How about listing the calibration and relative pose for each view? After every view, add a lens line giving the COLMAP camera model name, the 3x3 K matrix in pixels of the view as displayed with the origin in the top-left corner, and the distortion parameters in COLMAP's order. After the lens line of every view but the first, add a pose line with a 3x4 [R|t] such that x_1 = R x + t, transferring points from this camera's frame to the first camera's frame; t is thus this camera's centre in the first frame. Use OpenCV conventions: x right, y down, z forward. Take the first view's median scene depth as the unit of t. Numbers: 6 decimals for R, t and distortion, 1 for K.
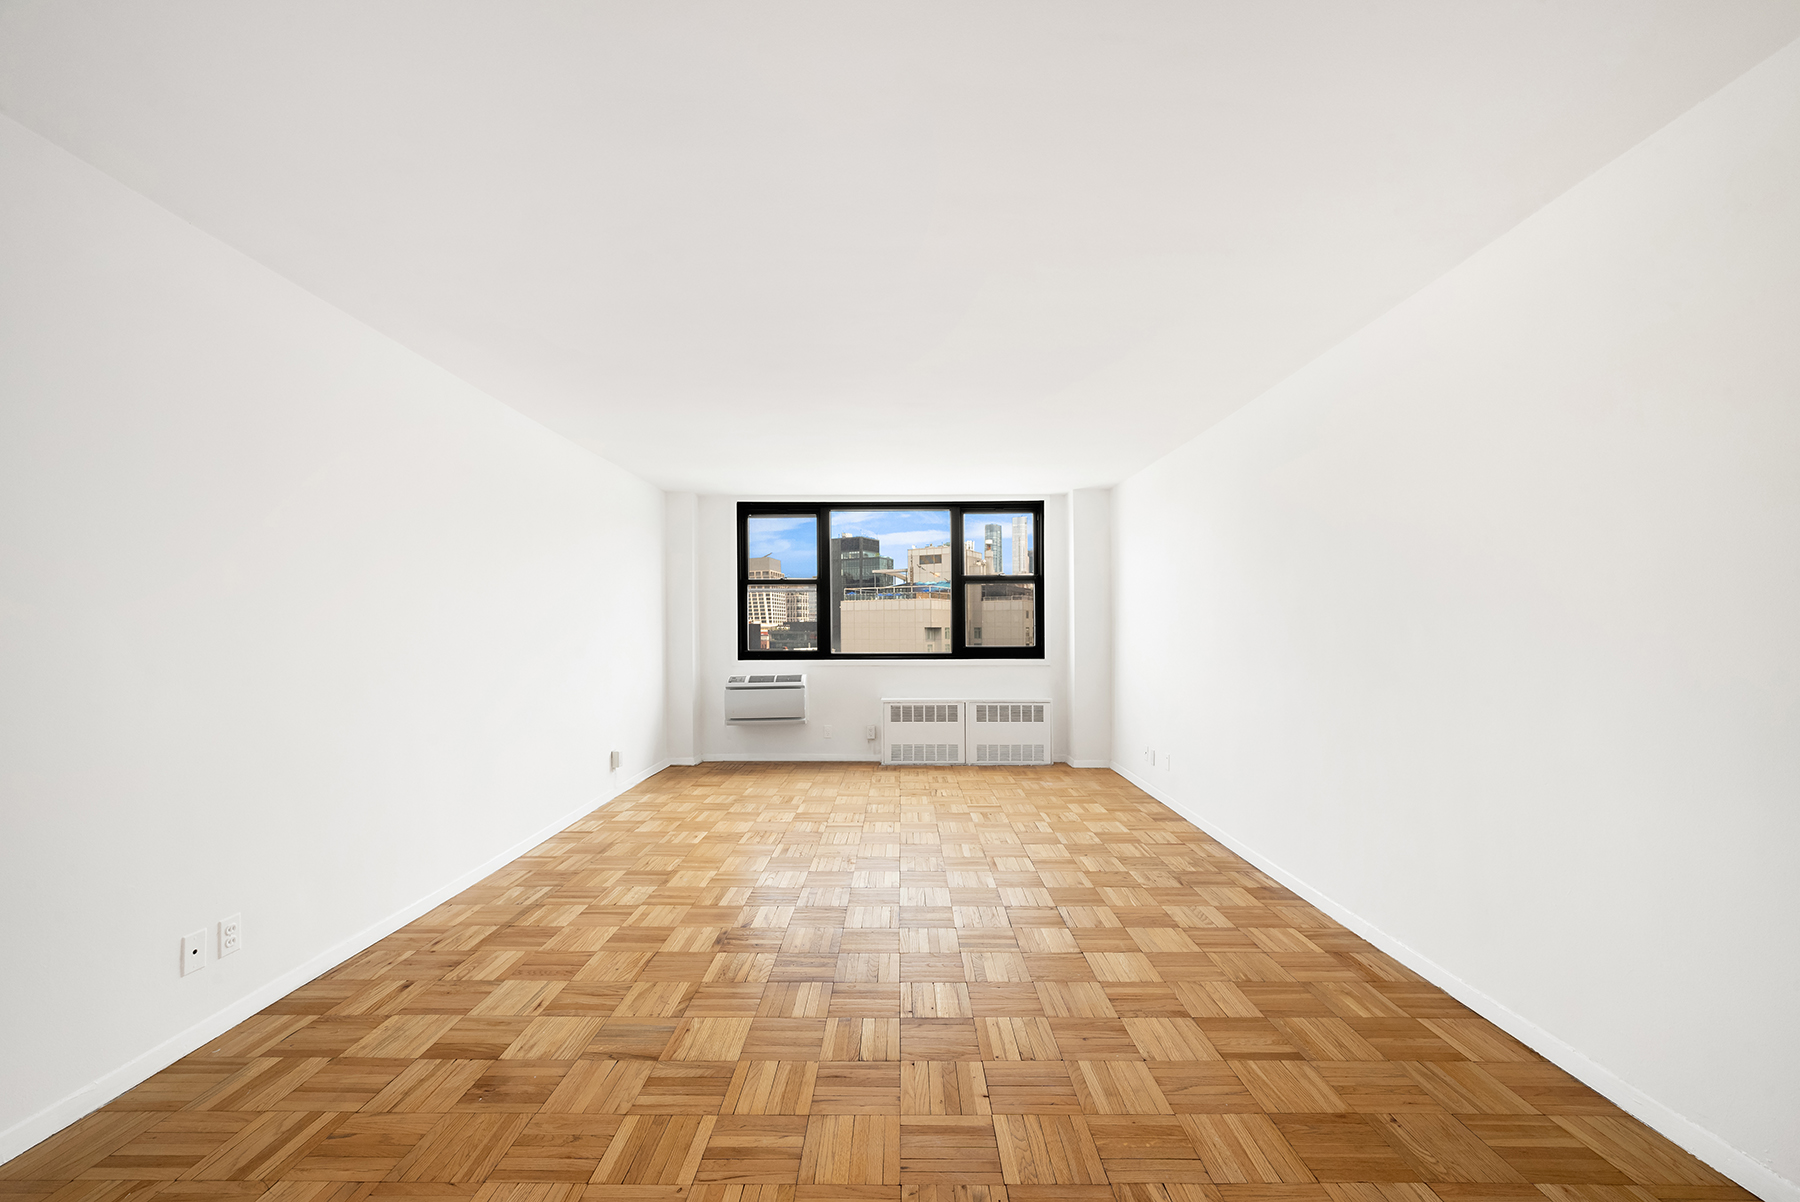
lens RADIAL K [[720.5, 0, 873.0], [0, 720.5, 628.2], [0, 0, 1]] dist [0.001321, 0.000109]
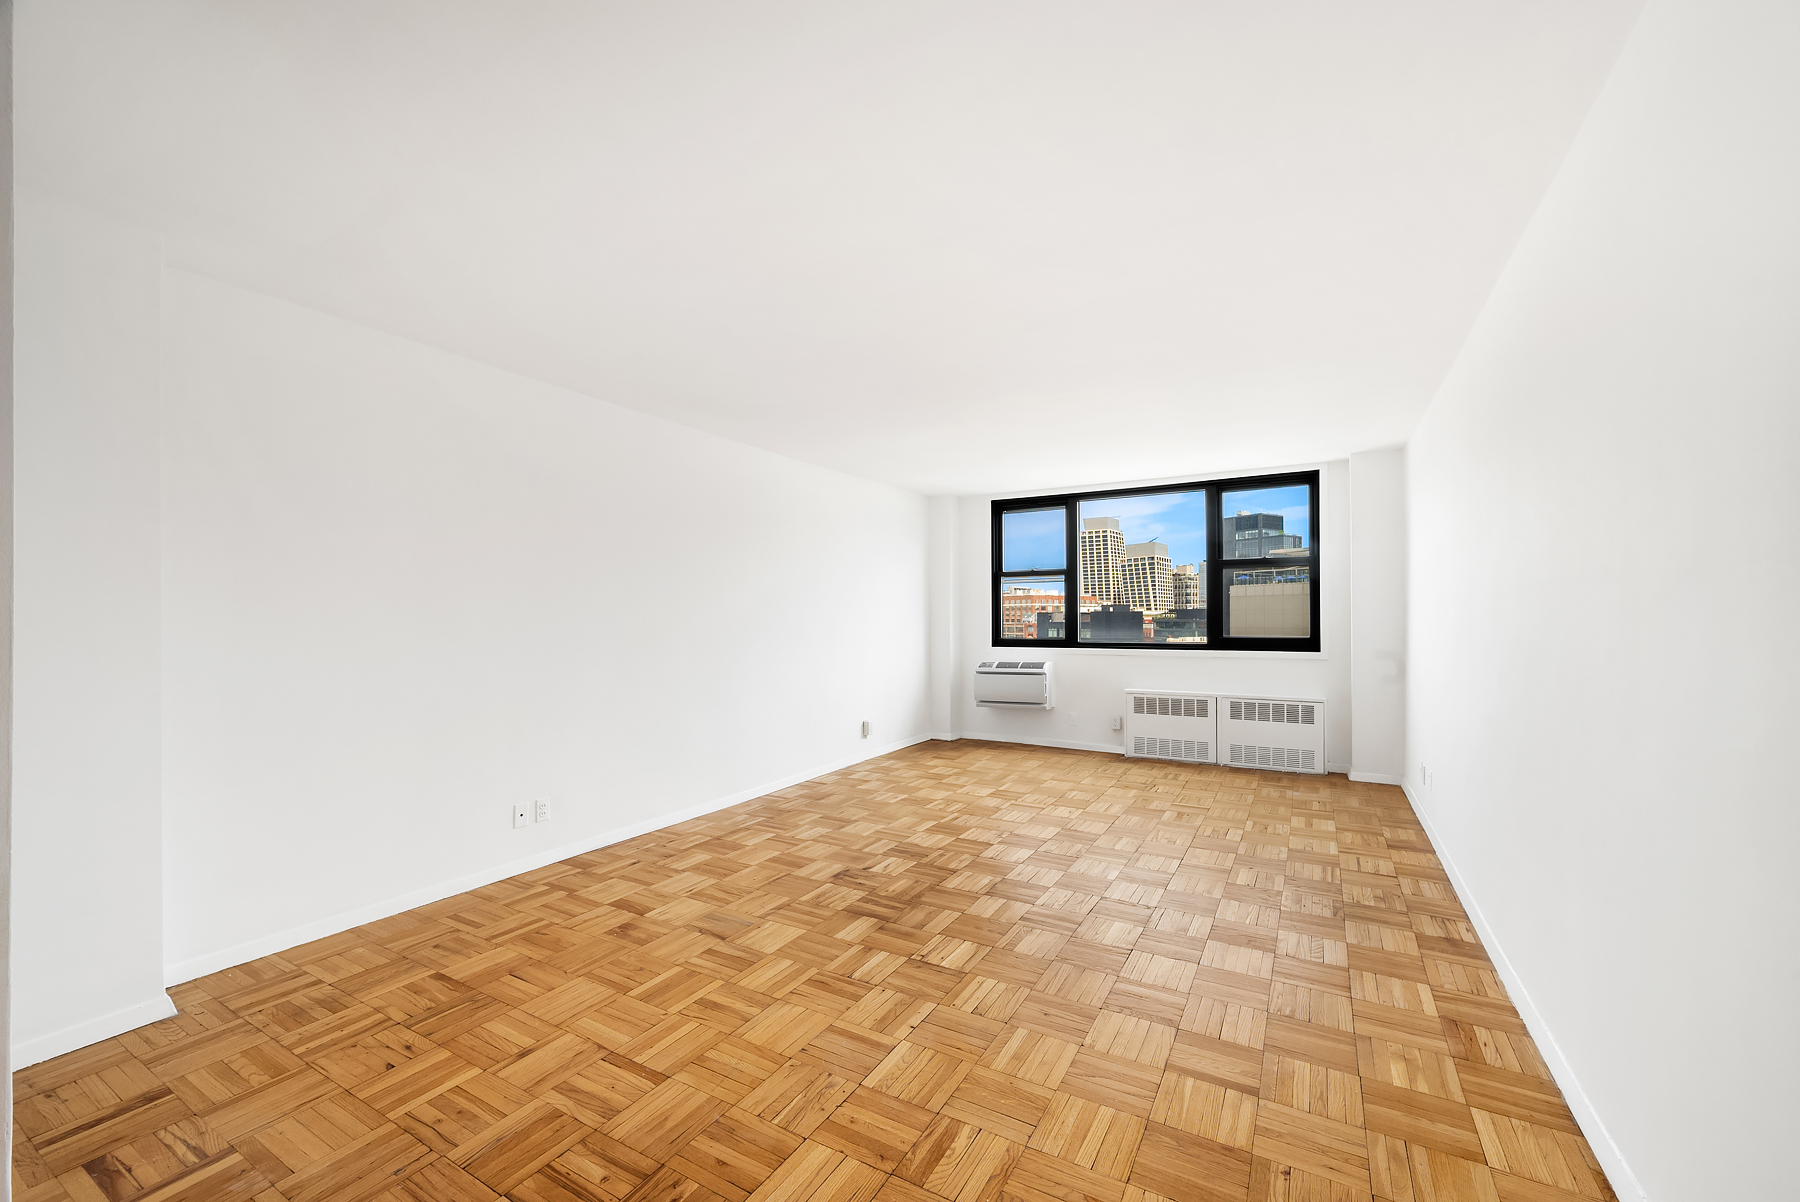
lens RADIAL K [[713.4, 0, 892.3], [0, 713.4, 615.0], [0, 0, 1]] dist [0.001324, -0.000053]
pose [[0.870319, -0.003066, -0.492478, 0.285747], [0.002465, 0.999995, -0.001869, -0.002432], [0.492481, 0.000412, 0.870323, -0.002922]]
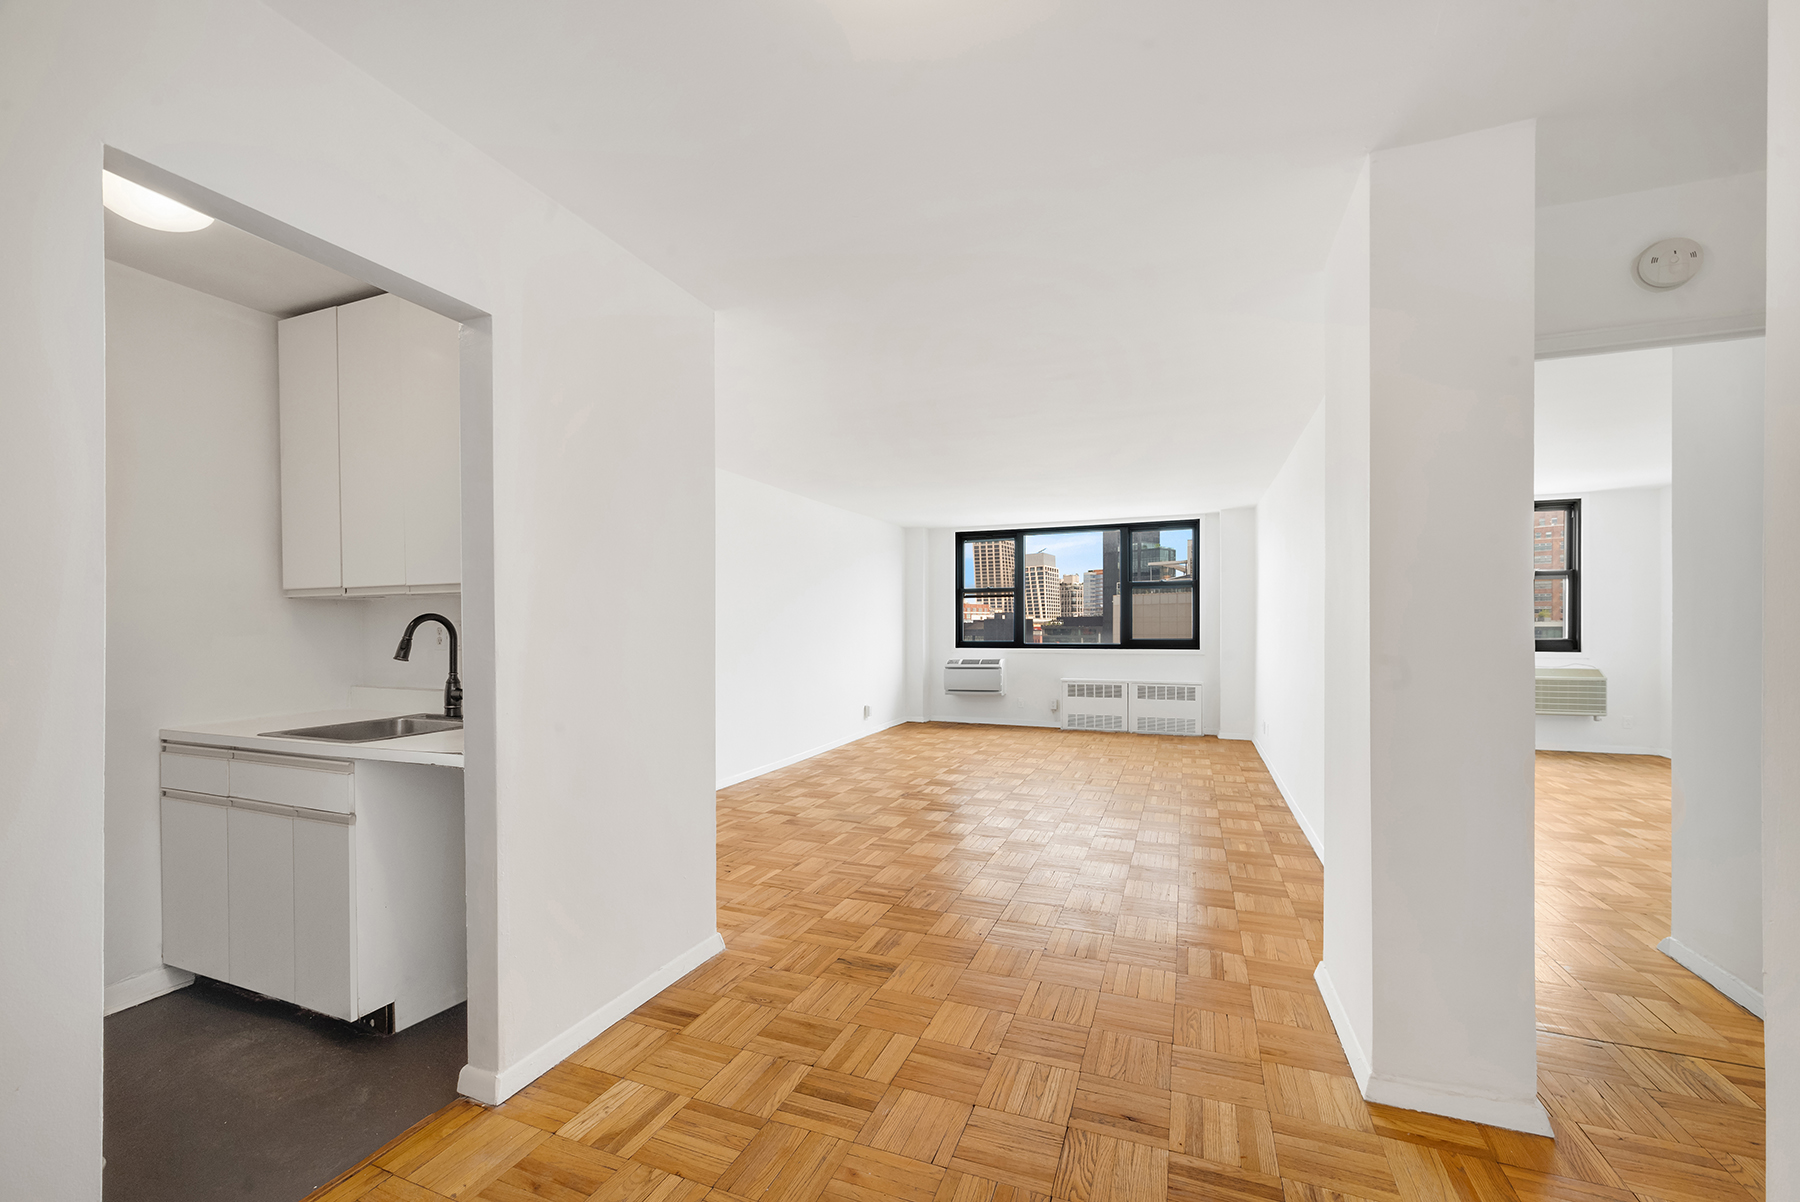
lens RADIAL K [[729.3, 0, 871.0], [0, 729.3, 631.3], [0, 0, 1]] dist [0.000468, 0.000003]
pose [[0.925901, 0.002131, -0.377761, 0.254656], [0.002030, 0.999942, 0.010618, -0.002849], [0.377762, -0.010598, 0.925842, -0.462859]]
